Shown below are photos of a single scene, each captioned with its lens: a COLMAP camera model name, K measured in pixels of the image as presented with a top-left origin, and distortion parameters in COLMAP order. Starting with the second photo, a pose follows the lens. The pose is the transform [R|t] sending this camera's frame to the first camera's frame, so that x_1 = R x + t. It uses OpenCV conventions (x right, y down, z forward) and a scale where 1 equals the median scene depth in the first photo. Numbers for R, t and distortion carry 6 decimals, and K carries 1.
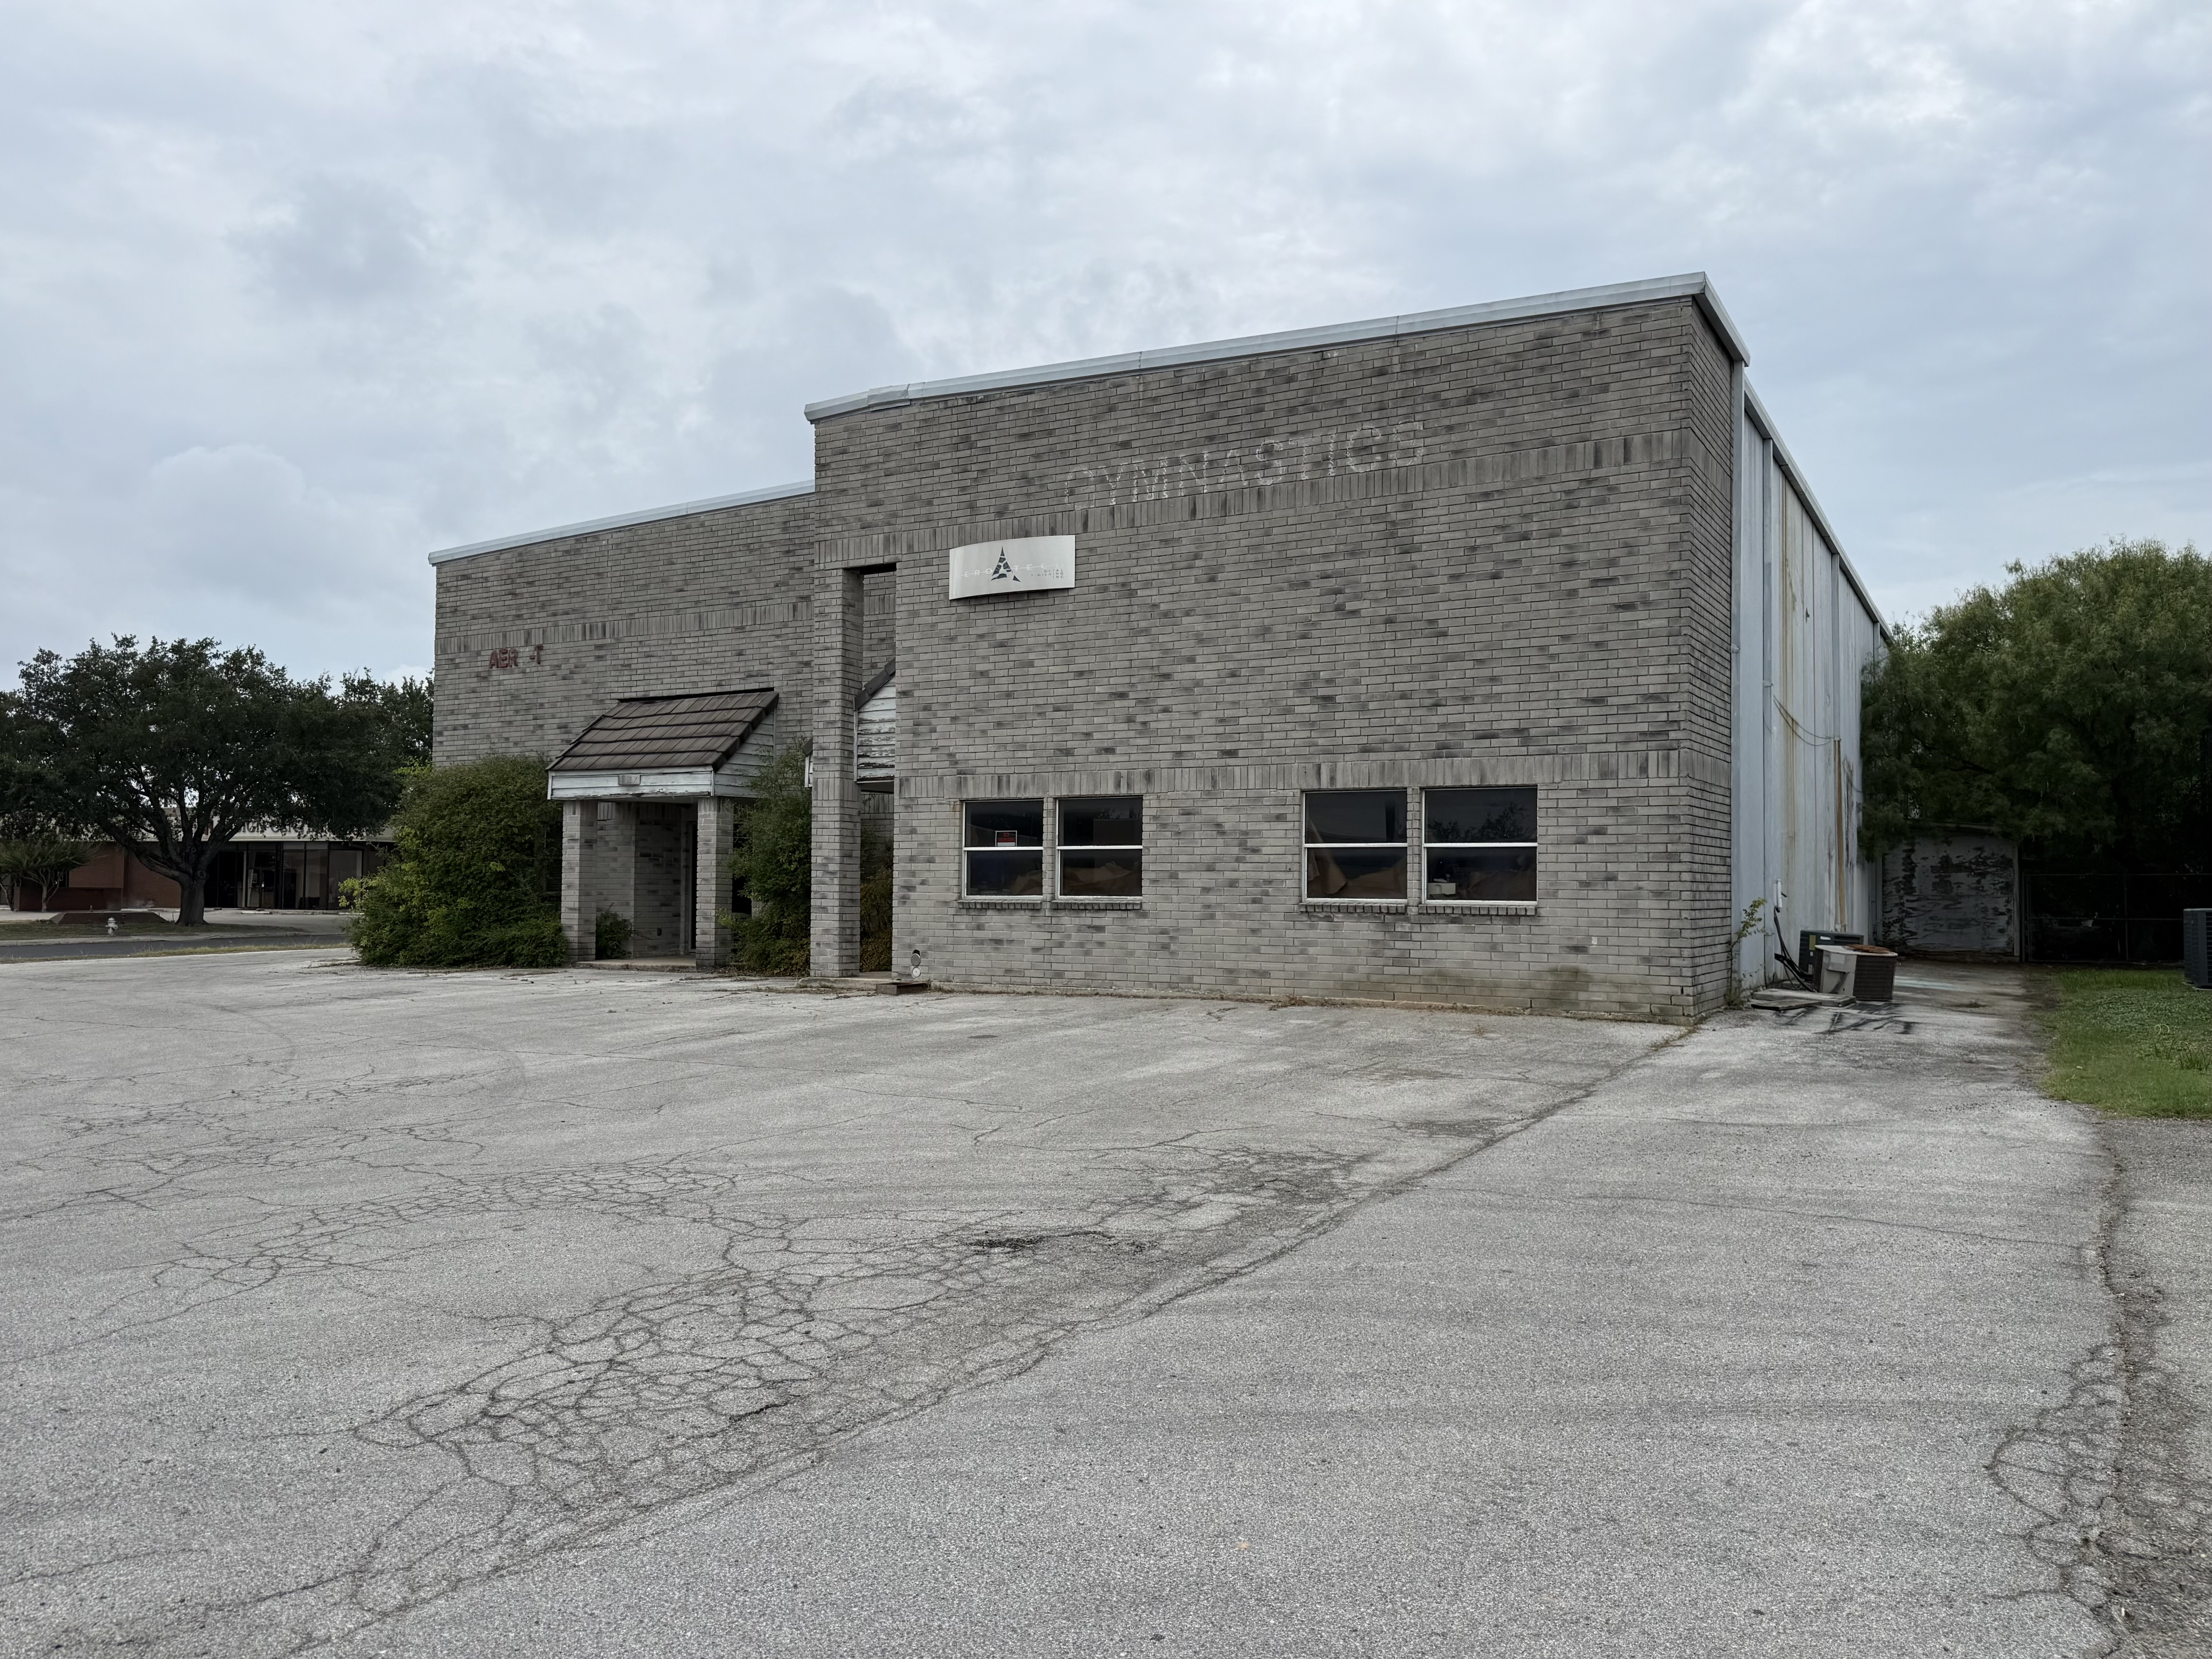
lens RADIAL K [[1570.3, 0, 1106.0], [0, 1570.3, 829.5], [0, 0, 1]] dist [0.203140, -0.447748]
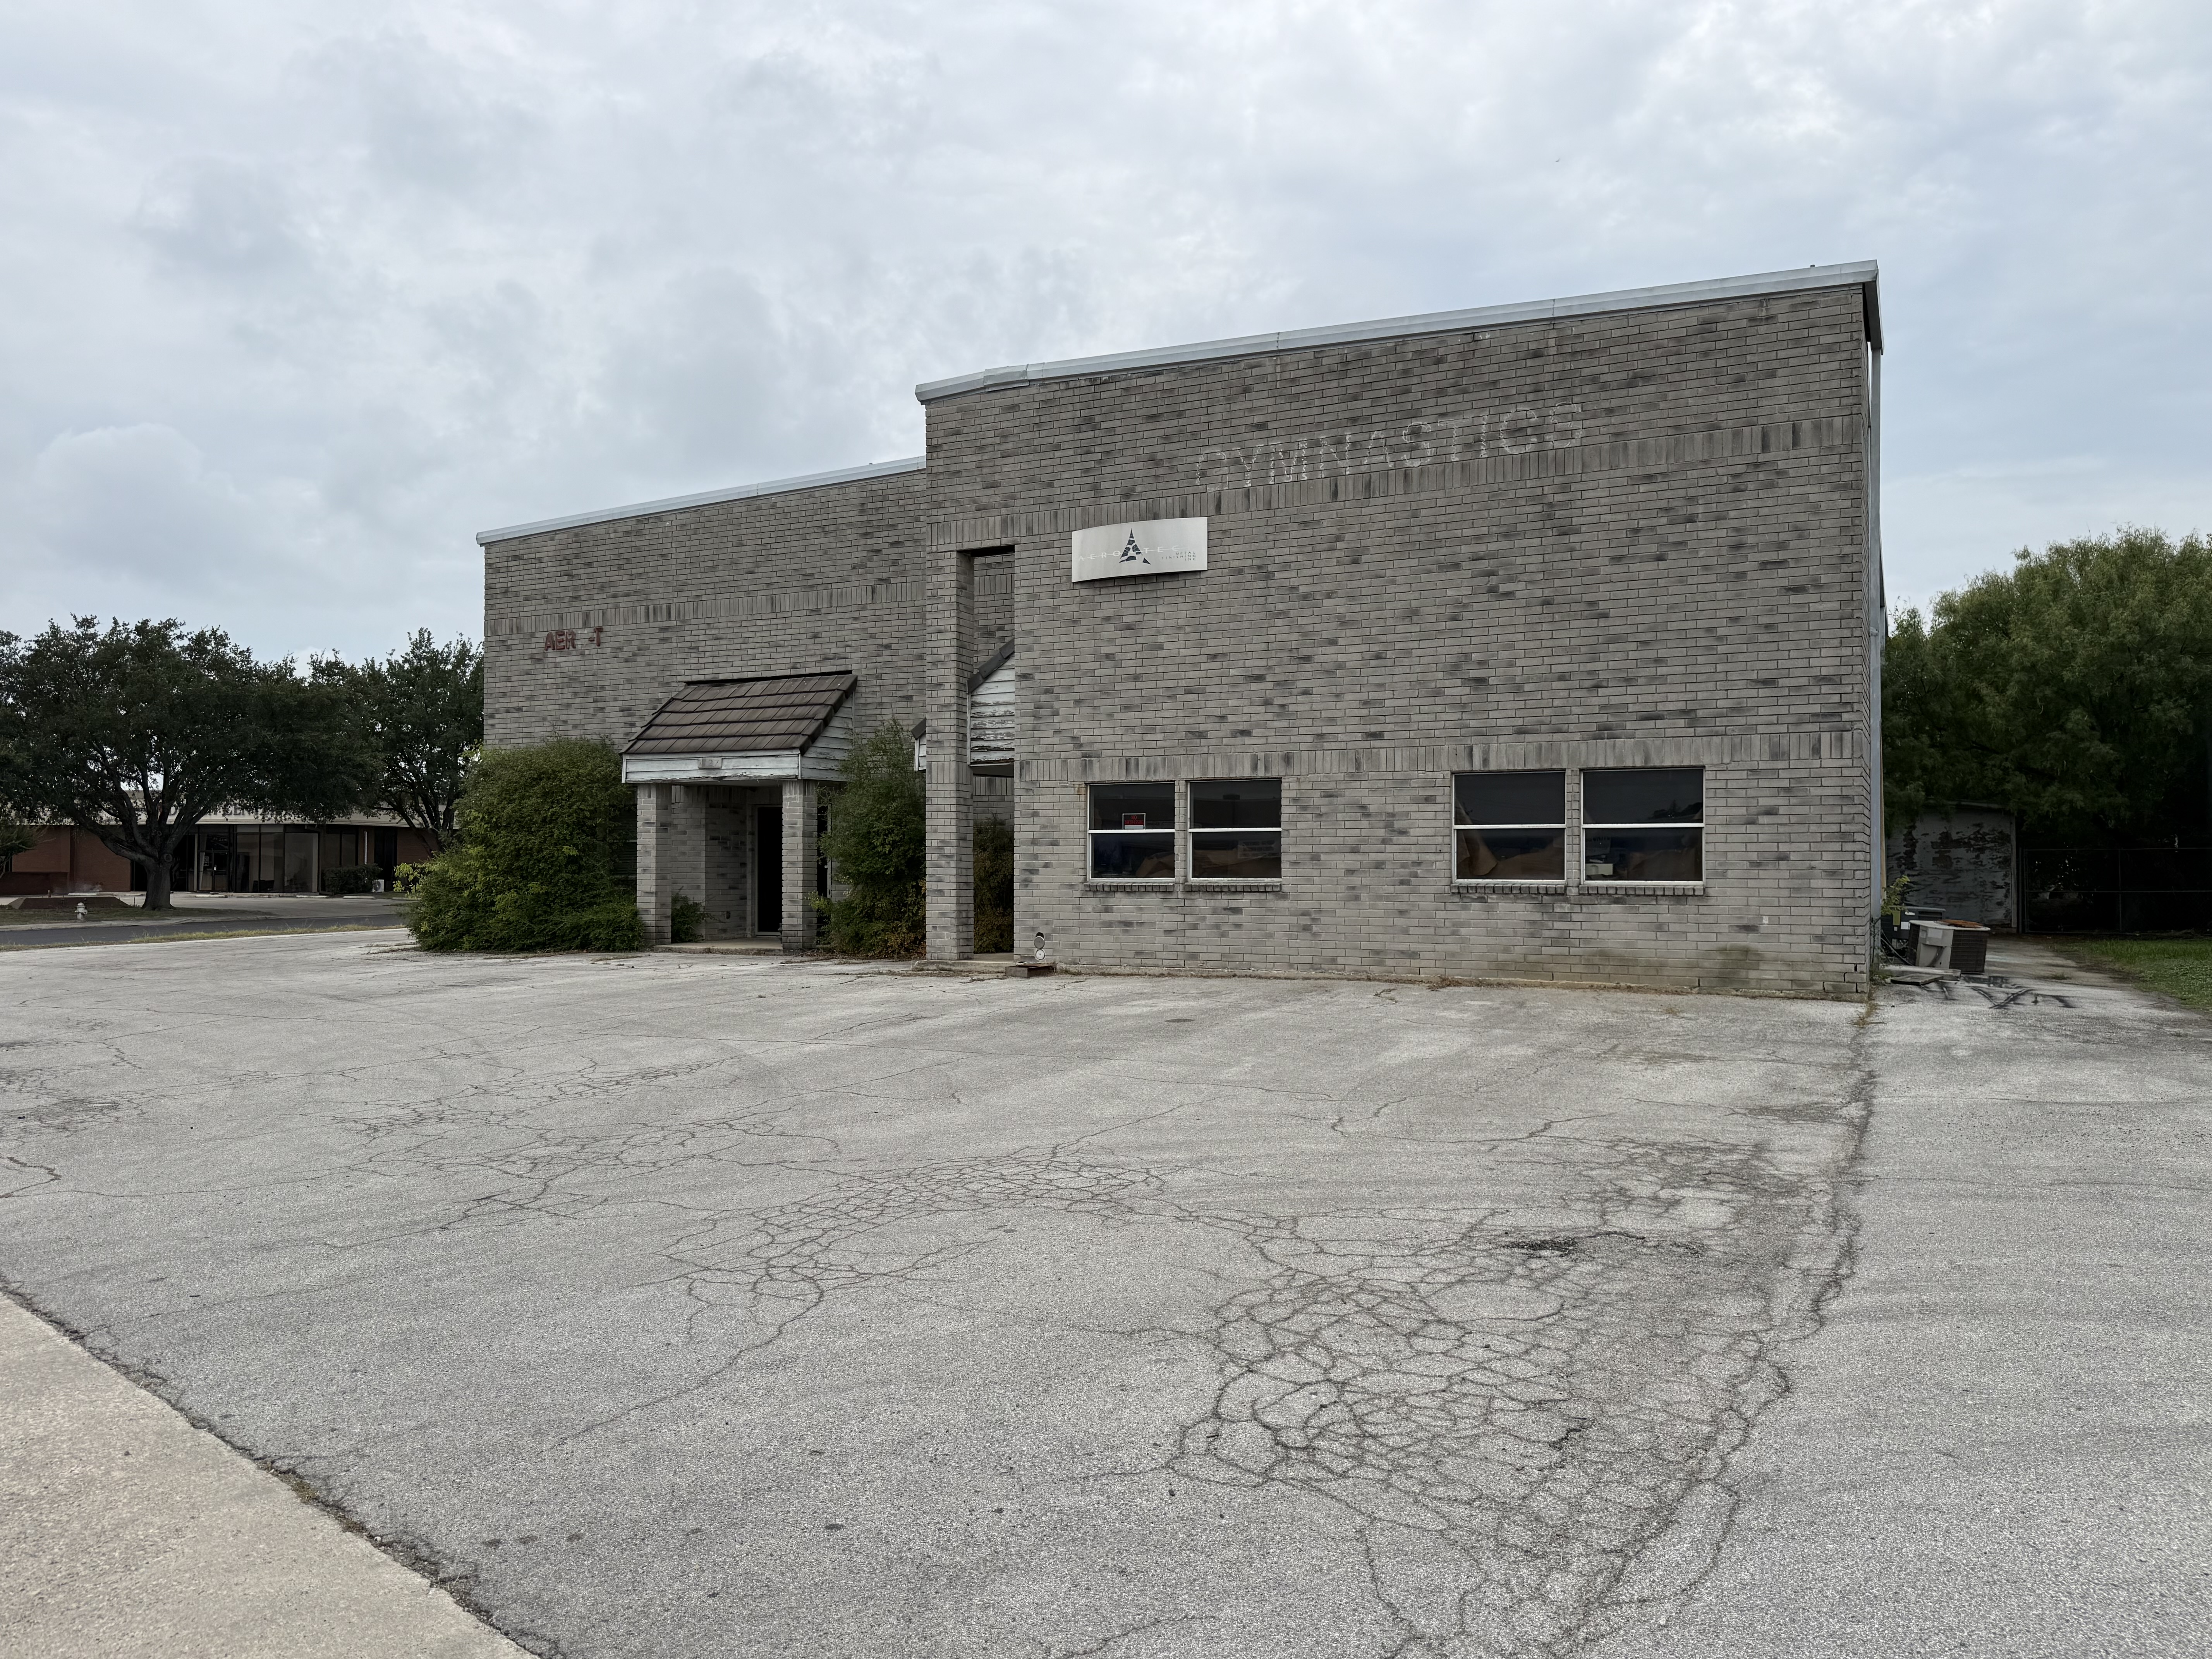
lens RADIAL K [[1533.1, 0, 1098.8], [0, 1533.1, 836.7], [0, 0, 1]] dist [0.193505, -0.390902]
pose [[0.998693, -0.005037, 0.050862, -0.138334], [0.004109, 0.999823, 0.018339, -0.002626], [-0.050945, -0.018106, 0.998537, 0.024377]]
